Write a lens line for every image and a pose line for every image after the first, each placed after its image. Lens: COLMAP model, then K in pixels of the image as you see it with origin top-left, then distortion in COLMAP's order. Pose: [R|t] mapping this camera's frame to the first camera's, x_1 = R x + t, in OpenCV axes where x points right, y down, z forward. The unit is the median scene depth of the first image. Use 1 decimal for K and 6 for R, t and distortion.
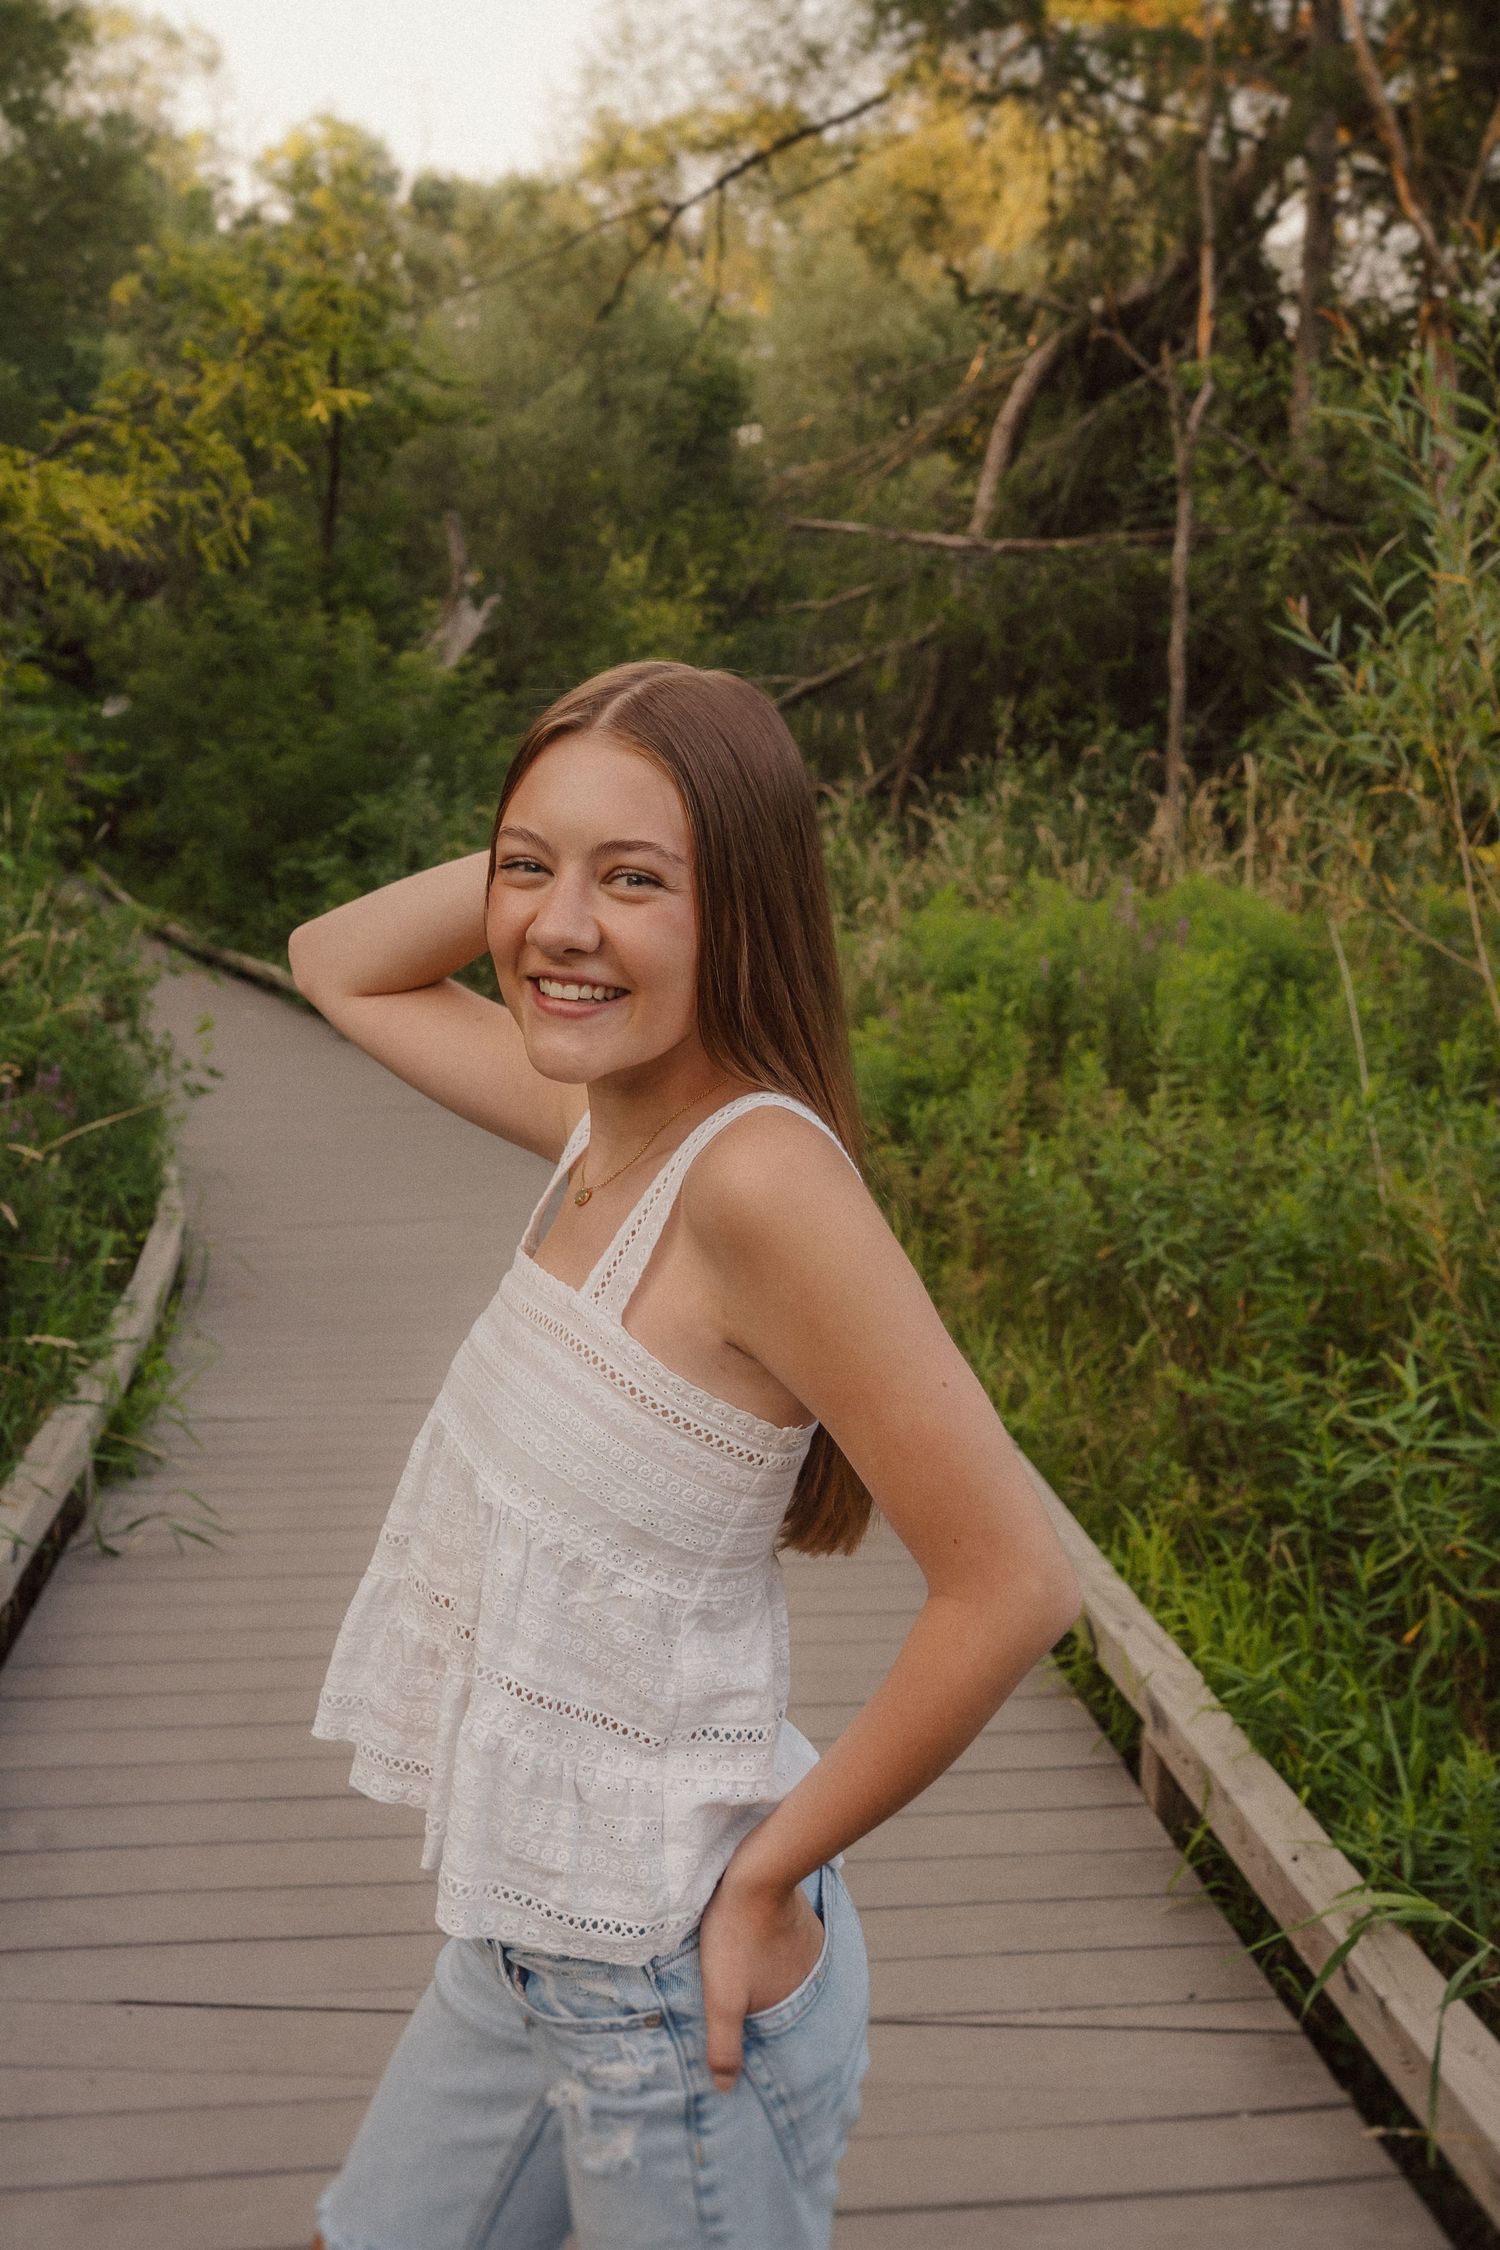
lens RADIAL K [[2136.2, 0, 750.0], [0, 2136.2, 1125.0], [0, 0, 1]] dist [-0.011018, 0.011534]
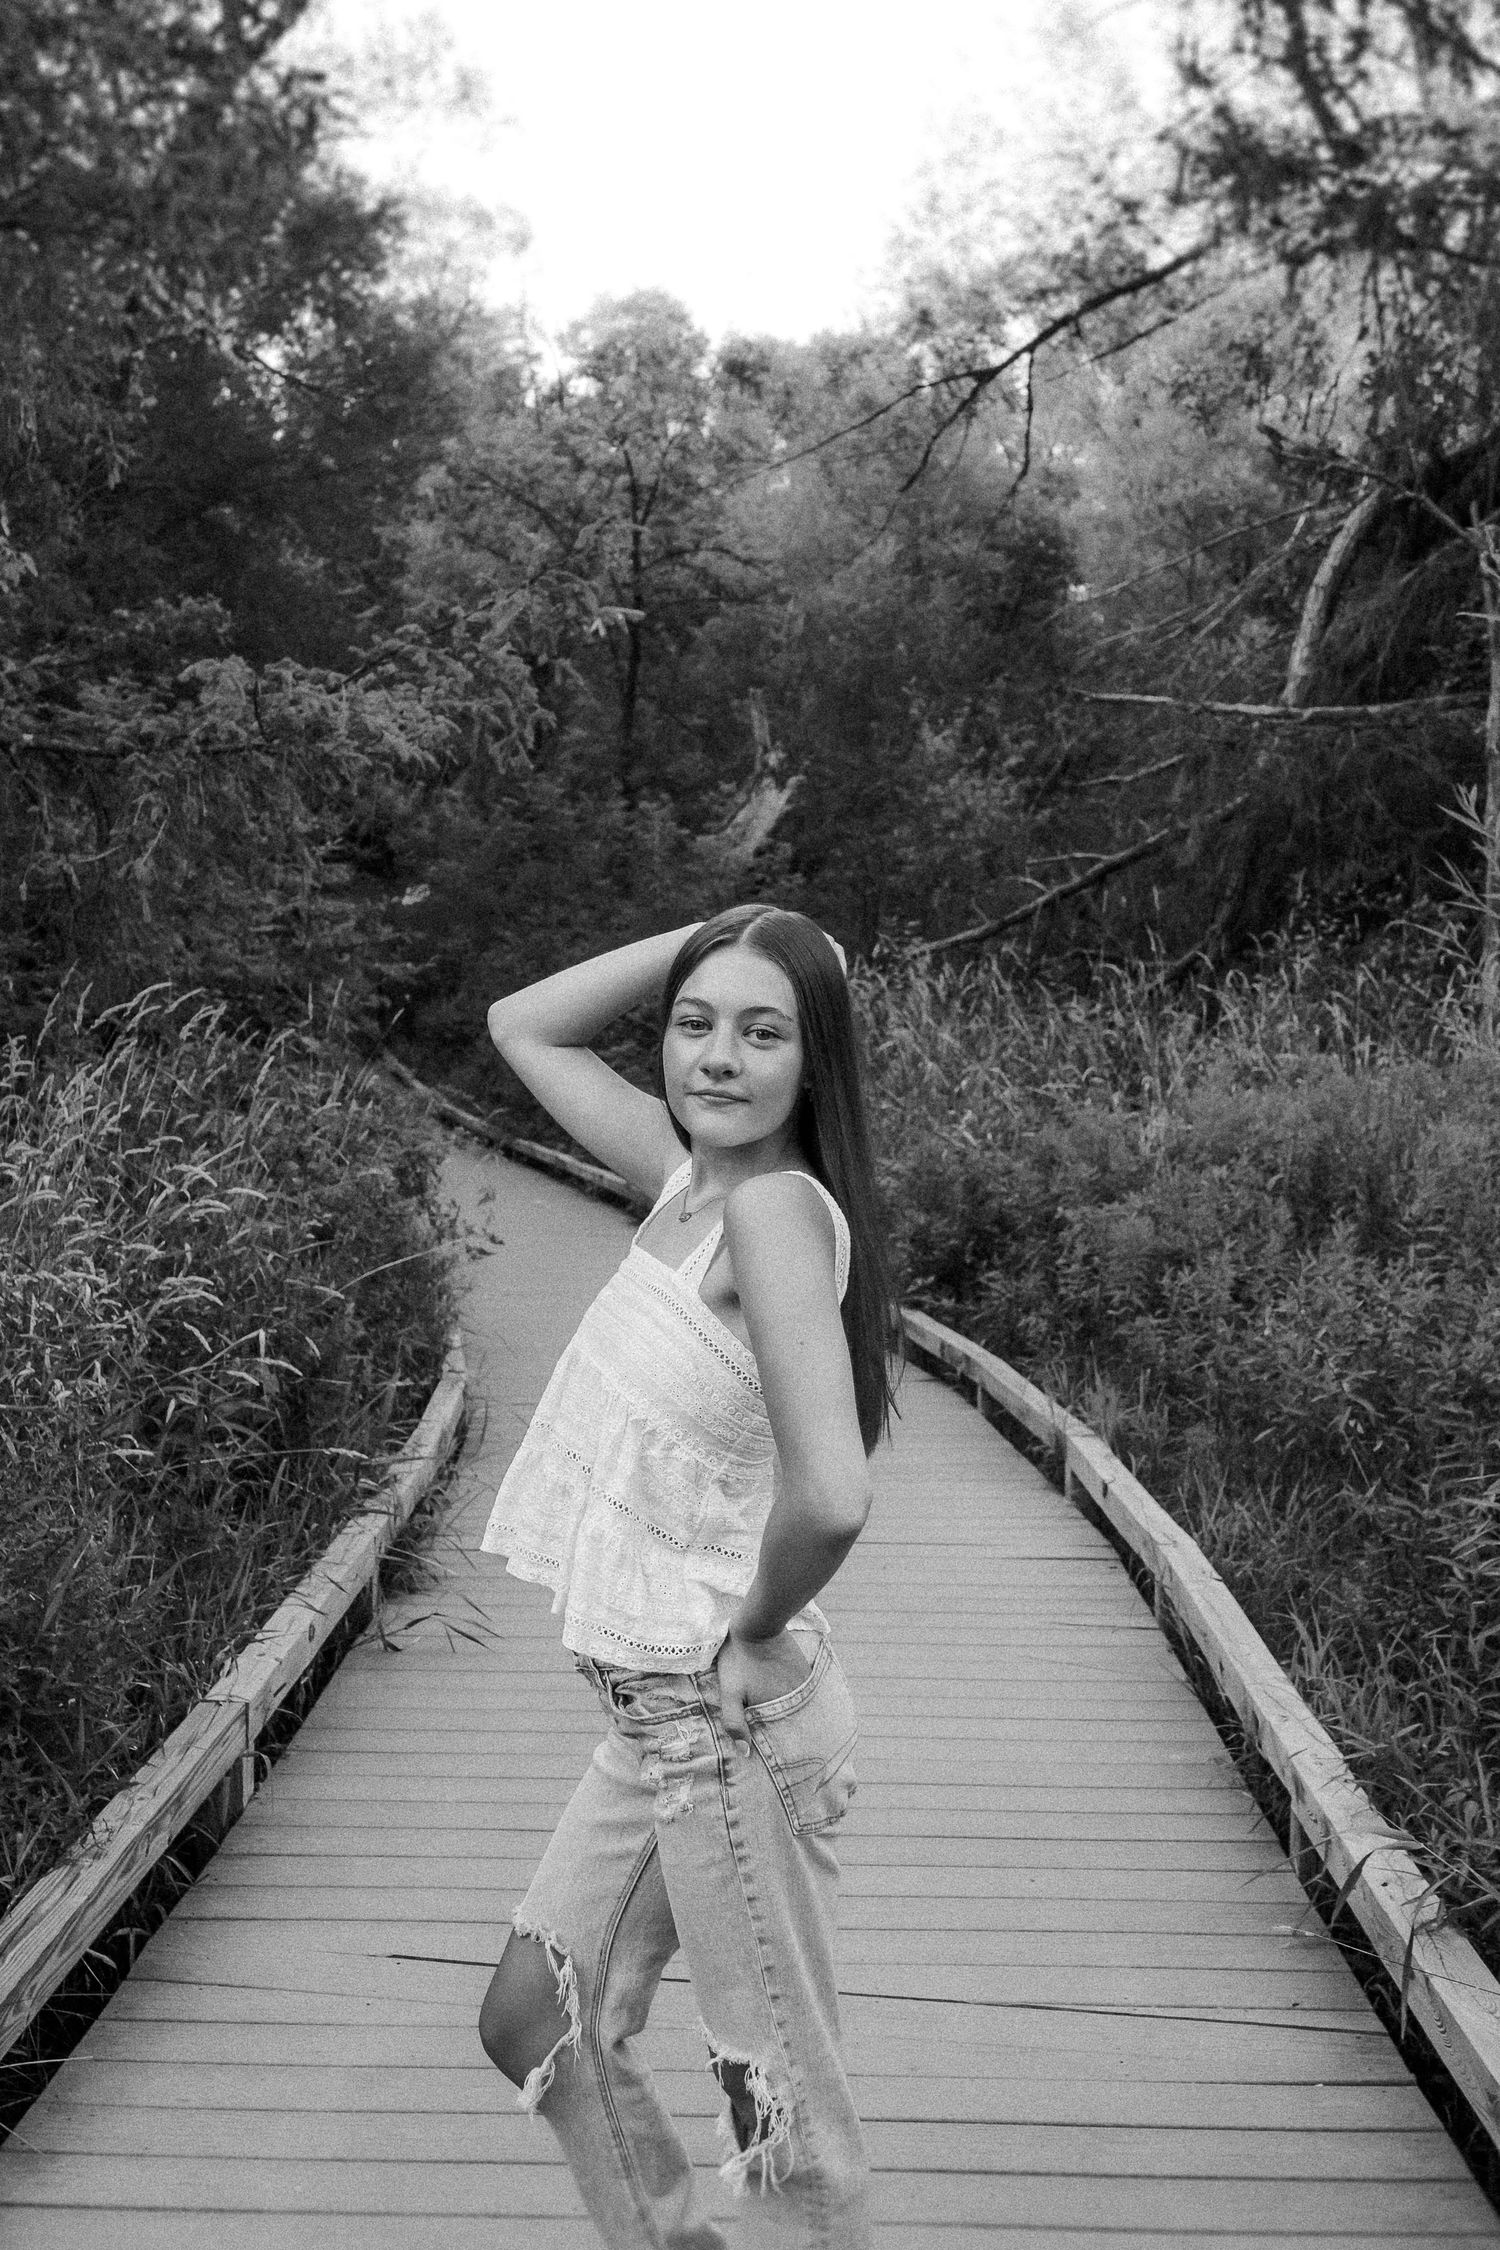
lens RADIAL K [[2372.4, 0, 740.6], [0, 2372.4, 1185.7], [0, 0, 1]] dist [0.006506, -0.000358]
pose [[0.988672, -0.001128, -0.150089, 0.022331], [-0.008870, 0.997785, -0.065933, 0.012186], [0.149831, 0.066517, 0.986472, -0.070829]]
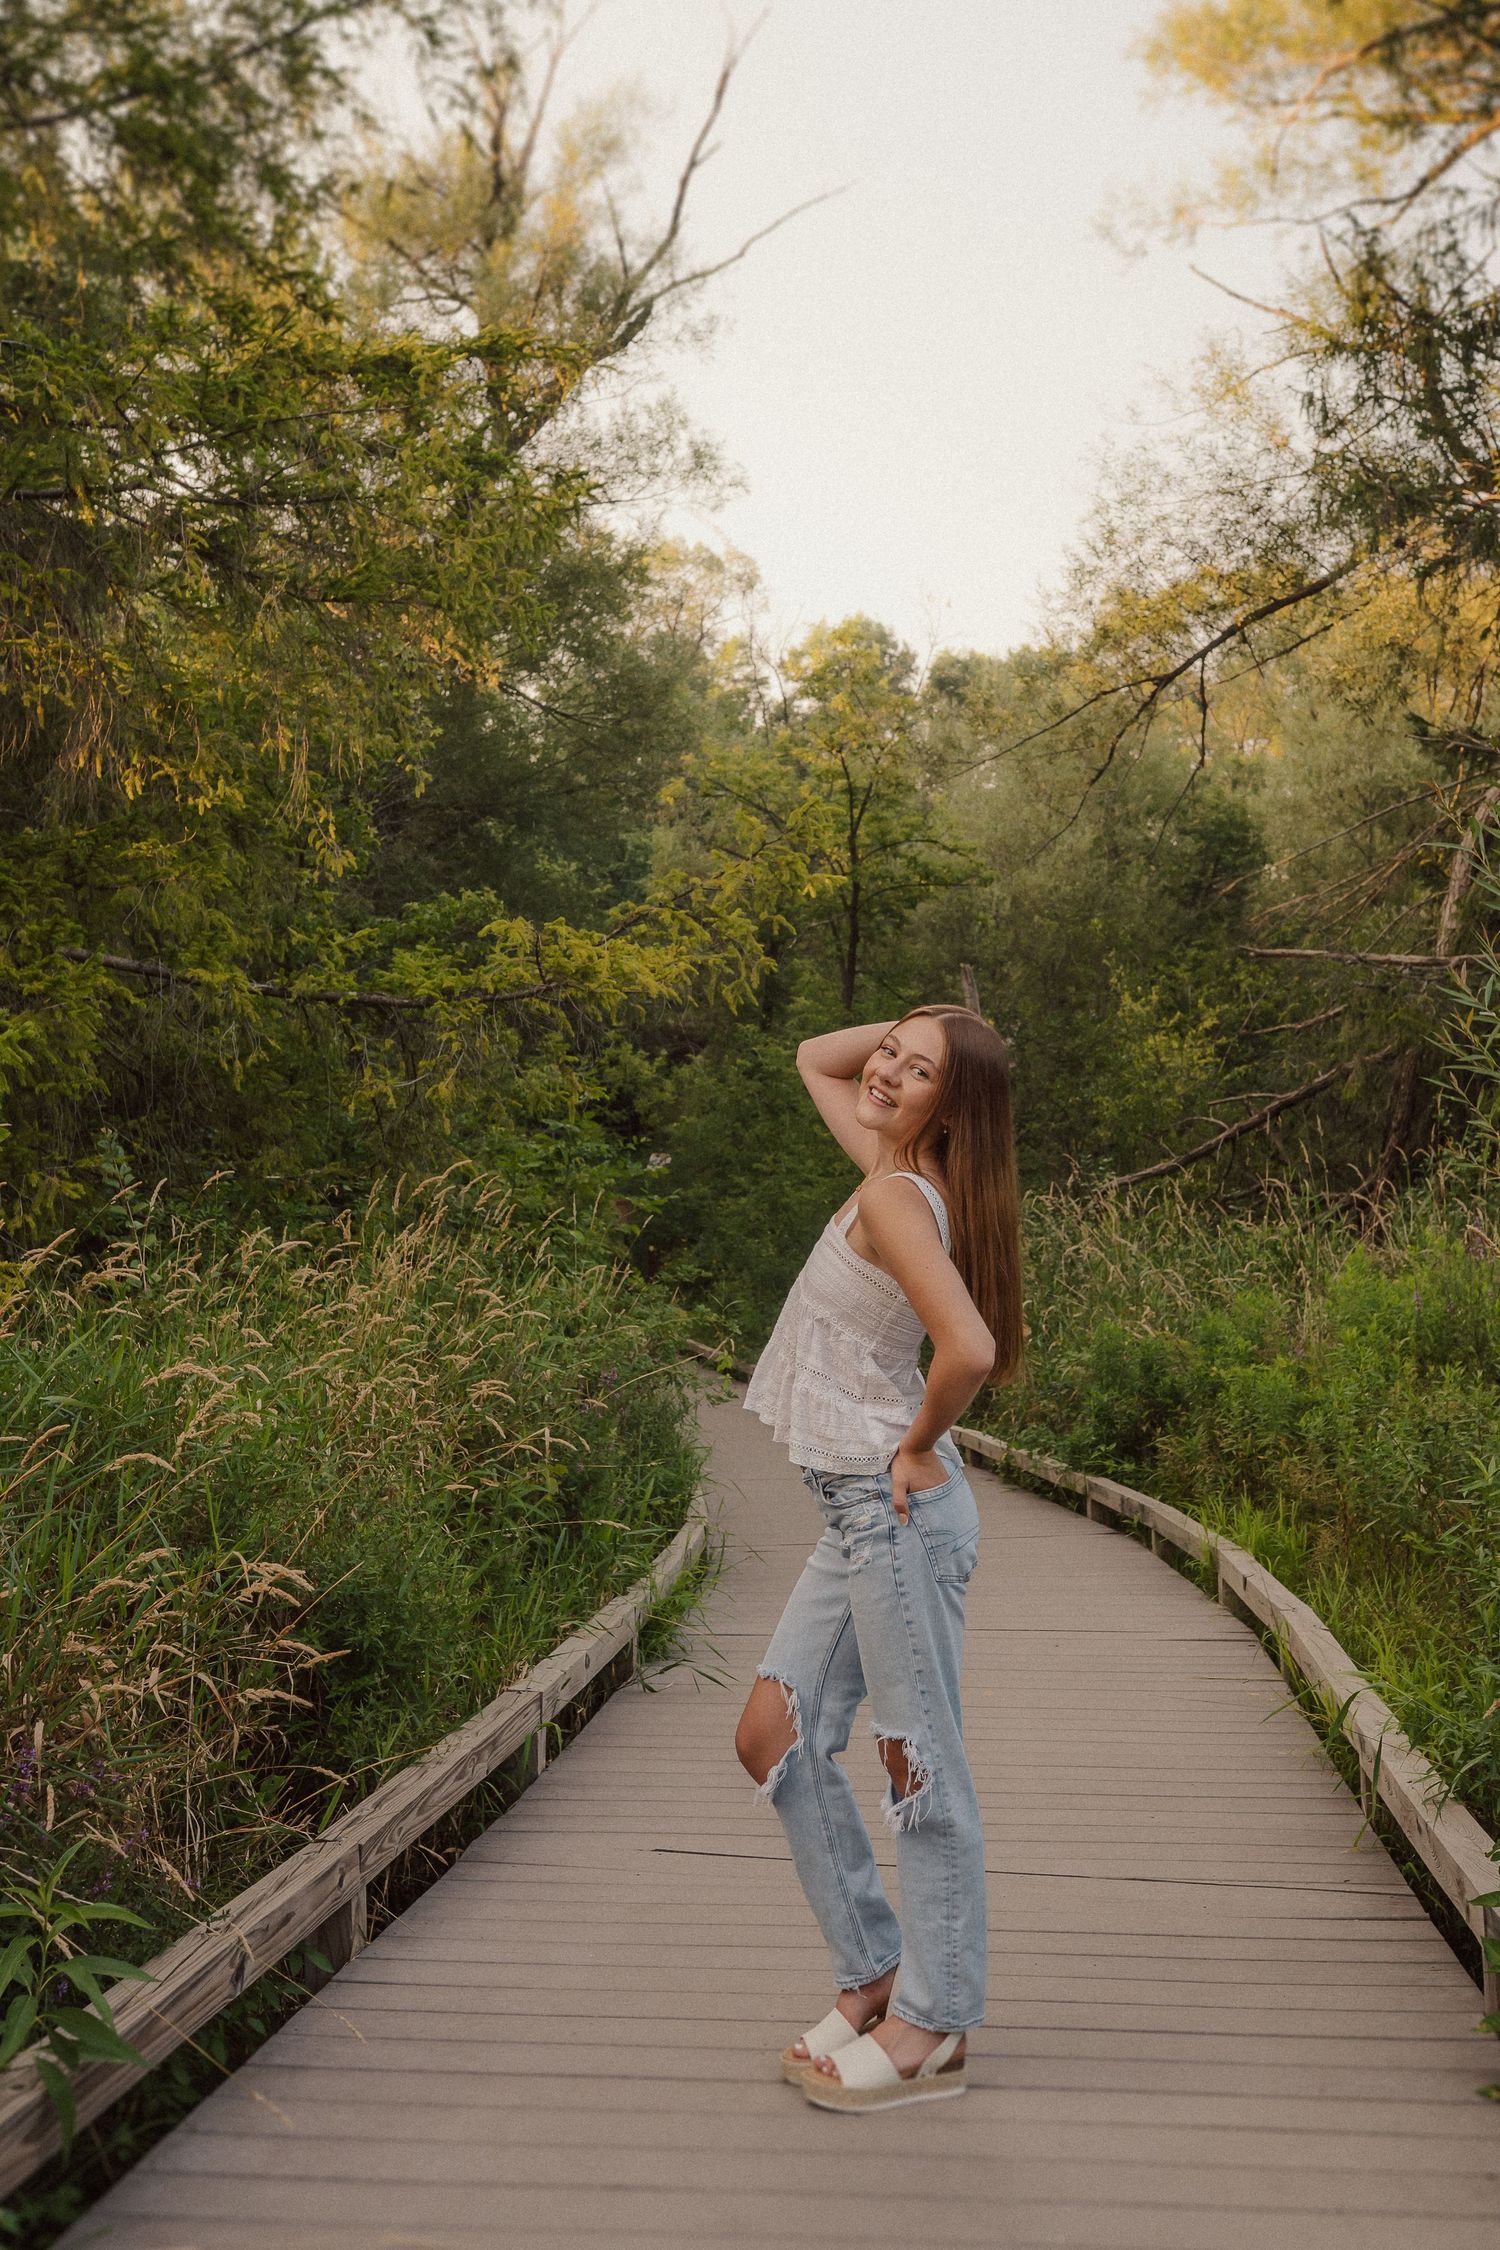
lens RADIAL K [[2330.2, 0, 750.0], [0, 2330.2, 1125.0], [0, 0, 1]] dist [-0.016068, 0.014479]
pose [[0.969515, -0.046219, -0.240633, 0.047128], [-0.005393, 0.977786, -0.209536, 0.051040], [0.244972, 0.204446, 0.947729, -0.160306]]
